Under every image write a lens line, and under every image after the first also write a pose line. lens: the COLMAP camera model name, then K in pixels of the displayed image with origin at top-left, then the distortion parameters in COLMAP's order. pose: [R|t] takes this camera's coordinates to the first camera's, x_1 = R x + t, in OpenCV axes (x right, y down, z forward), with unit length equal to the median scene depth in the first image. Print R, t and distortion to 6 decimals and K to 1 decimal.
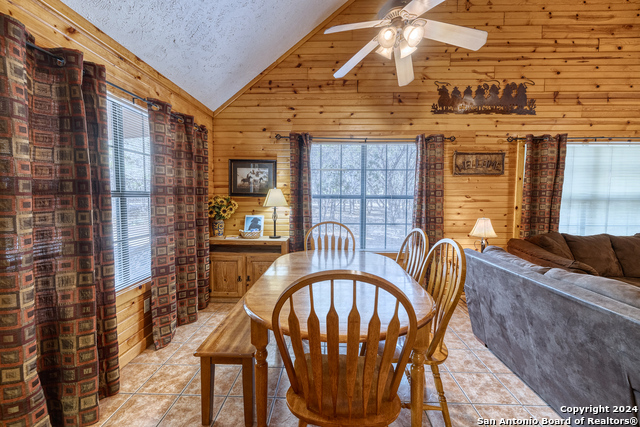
lens RADIAL K [[267.6, 0, 319.7], [0, 267.6, 211.7], [0, 0, 1]] dist [-0.000399, -0.000665]
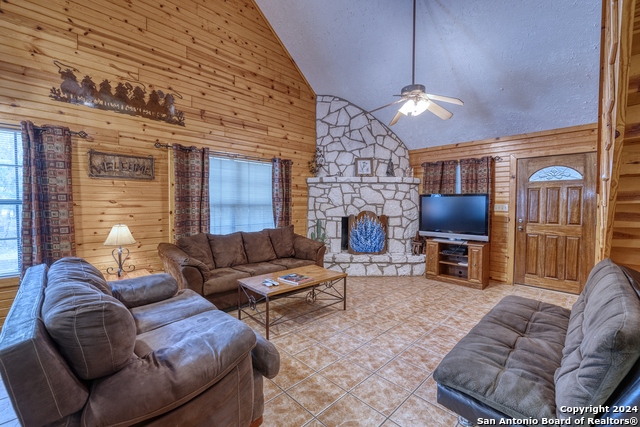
lens RADIAL K [[267.6, 0, 319.7], [0, 267.6, 211.7], [0, 0, 1]] dist [-0.000399, -0.000665]
pose [[0.690906, -0.024588, 0.722527, 0.393207], [0.036840, 0.999320, -0.001220, 0.004787], [-0.722006, 0.027460, 0.691342, -0.138078]]
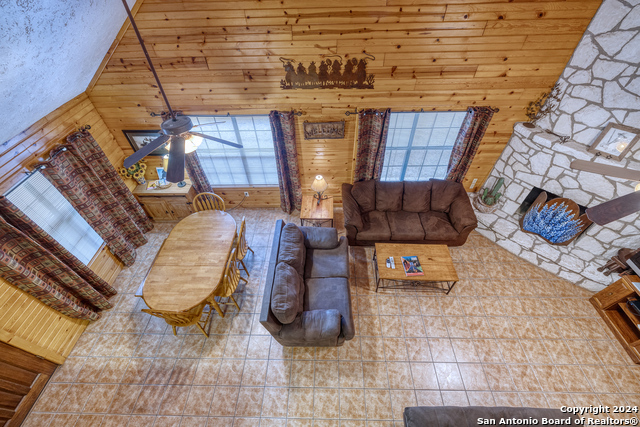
lens RADIAL K [[267.6, 0, 319.7], [0, 267.6, 211.7], [0, 0, 1]] dist [-0.000399, -0.000665]
pose [[0.999527, -0.029821, -0.007508, 0.578168], [0.027024, 0.735246, 0.677262, -0.749107], [-0.014677, -0.677144, 0.735704, -0.163296]]
